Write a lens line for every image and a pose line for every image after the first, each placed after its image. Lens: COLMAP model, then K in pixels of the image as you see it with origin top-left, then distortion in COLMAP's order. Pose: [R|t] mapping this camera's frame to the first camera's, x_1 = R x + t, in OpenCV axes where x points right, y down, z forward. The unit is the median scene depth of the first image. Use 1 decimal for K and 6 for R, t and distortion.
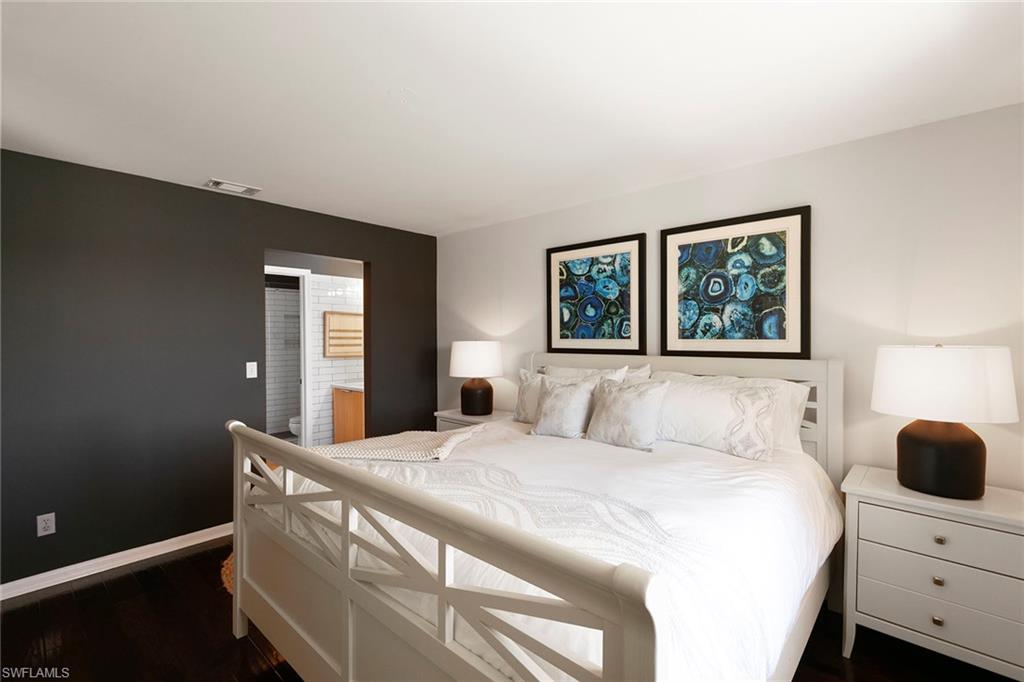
lens RADIAL K [[493.4, 0, 508.1], [0, 493.4, 345.7], [0, 0, 1]] dist [0.033706, 0.000948]
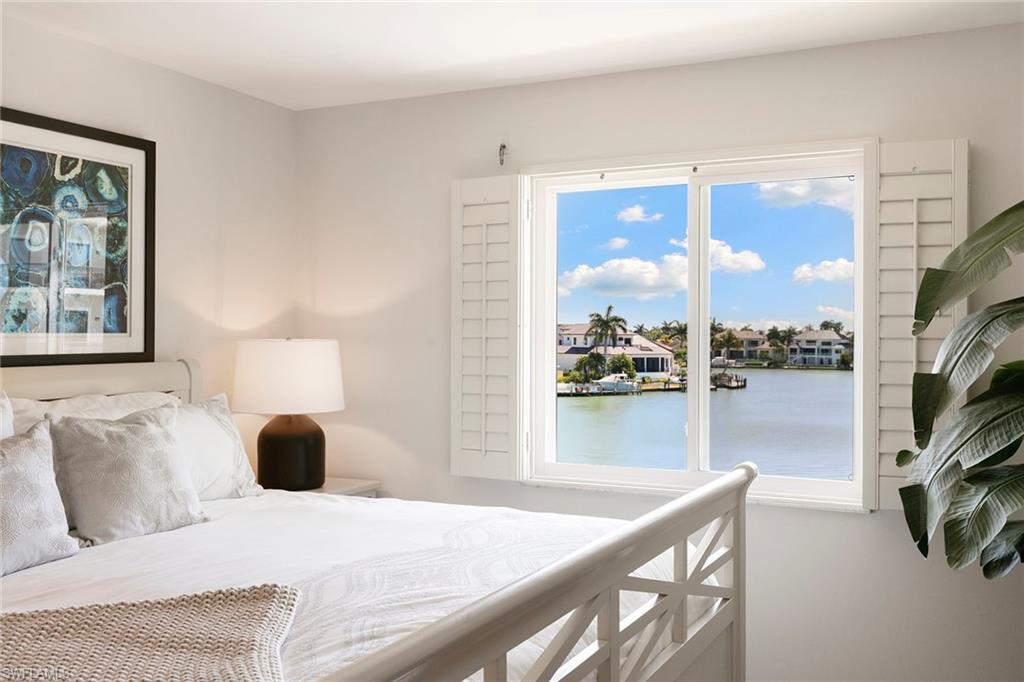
lens RADIAL K [[977.5, 0, 513.4], [0, 977.5, 338.6], [0, 0, 1]] dist [0.004467, 0.000000]
pose [[-0.303587, -0.008554, 0.952765, -0.705181], [0.010025, 0.999876, 0.012171, -0.013474], [-0.952751, 0.013247, -0.303463, 0.770529]]
